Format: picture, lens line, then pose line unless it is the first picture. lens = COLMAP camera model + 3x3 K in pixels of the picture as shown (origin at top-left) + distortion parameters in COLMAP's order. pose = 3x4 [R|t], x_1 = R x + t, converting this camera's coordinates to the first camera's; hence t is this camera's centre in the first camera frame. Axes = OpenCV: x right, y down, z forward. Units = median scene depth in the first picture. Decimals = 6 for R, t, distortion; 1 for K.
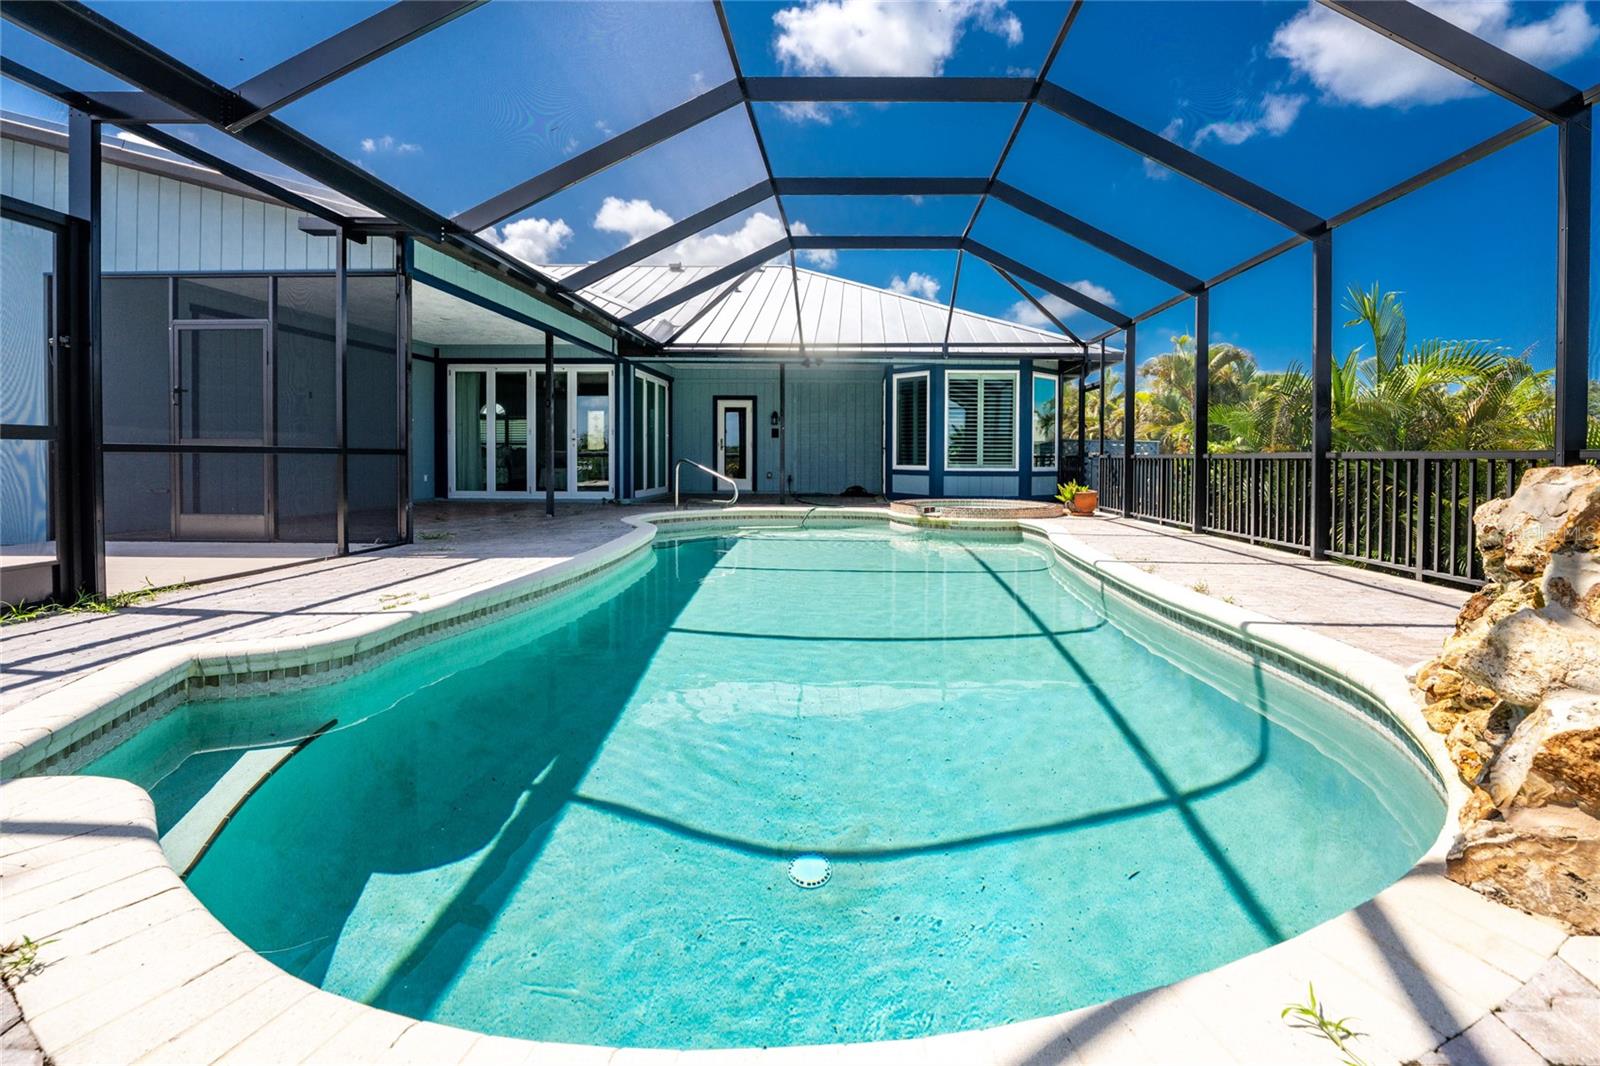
lens RADIAL K [[681.8, 0, 799.3], [0, 681.8, 483.8], [0, 0, 1]] dist [-0.051117, 0.000135]
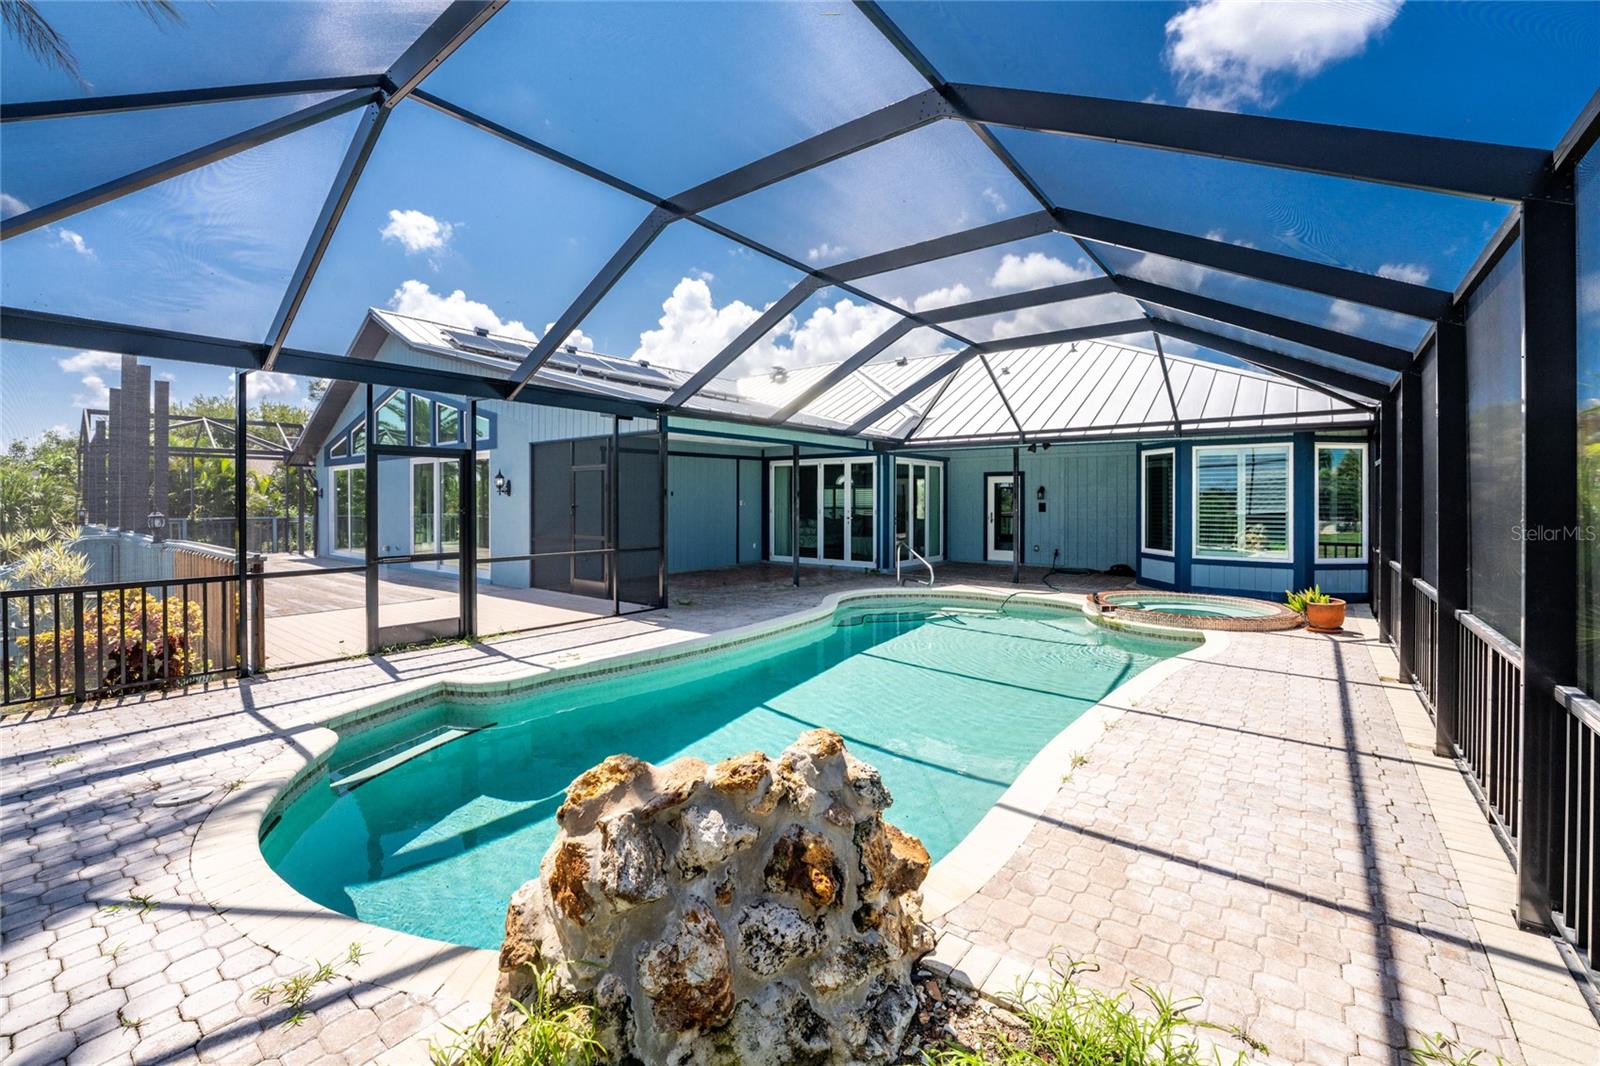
lens RADIAL K [[653.1, 0, 801.1], [0, 653.1, 505.5], [0, 0, 1]] dist [-0.030775, 0.000058]
pose [[0.793870, -0.000205, -0.608088, 0.324605], [-0.009385, 0.999877, -0.012590, -0.073900], [0.608015, 0.015702, 0.793770, 0.007191]]
